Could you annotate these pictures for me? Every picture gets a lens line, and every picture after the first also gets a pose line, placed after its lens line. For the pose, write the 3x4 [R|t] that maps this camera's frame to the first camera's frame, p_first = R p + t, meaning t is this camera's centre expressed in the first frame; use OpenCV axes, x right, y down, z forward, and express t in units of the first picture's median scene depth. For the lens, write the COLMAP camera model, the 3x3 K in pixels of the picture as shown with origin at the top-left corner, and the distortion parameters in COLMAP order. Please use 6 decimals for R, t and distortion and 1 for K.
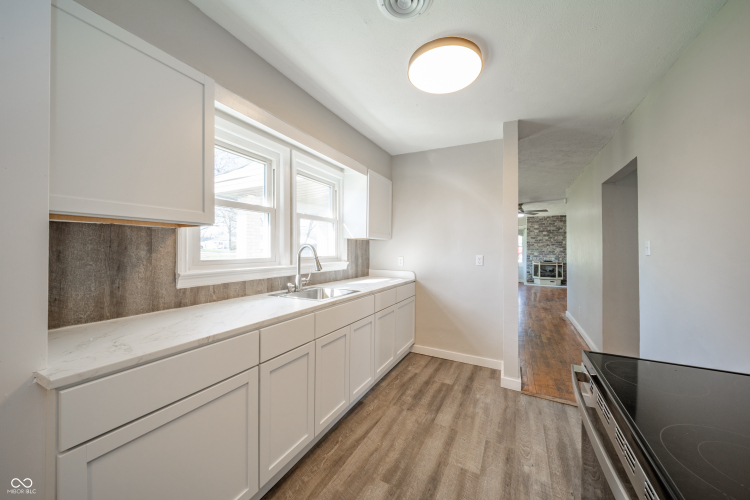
lens RADIAL K [[264.7, 0, 387.7], [0, 264.7, 249.4], [0, 0, 1]] dist [0.000614, -0.000018]
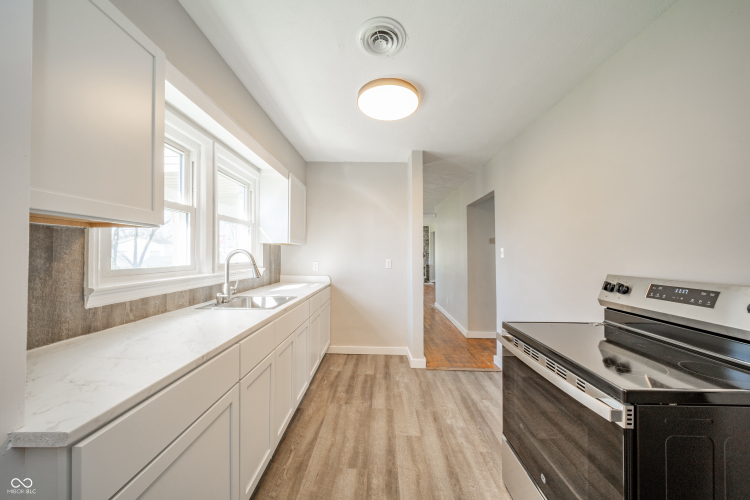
lens RADIAL K [[264.0, 0, 371.7], [0, 264.0, 251.3], [0, 0, 1]] dist [0.000455, 0.000018]
pose [[0.902890, 0.000611, 0.429870, -0.279819], [0.003500, 0.999955, -0.008772, -0.003620], [-0.429857, 0.009425, 0.902848, -0.018364]]
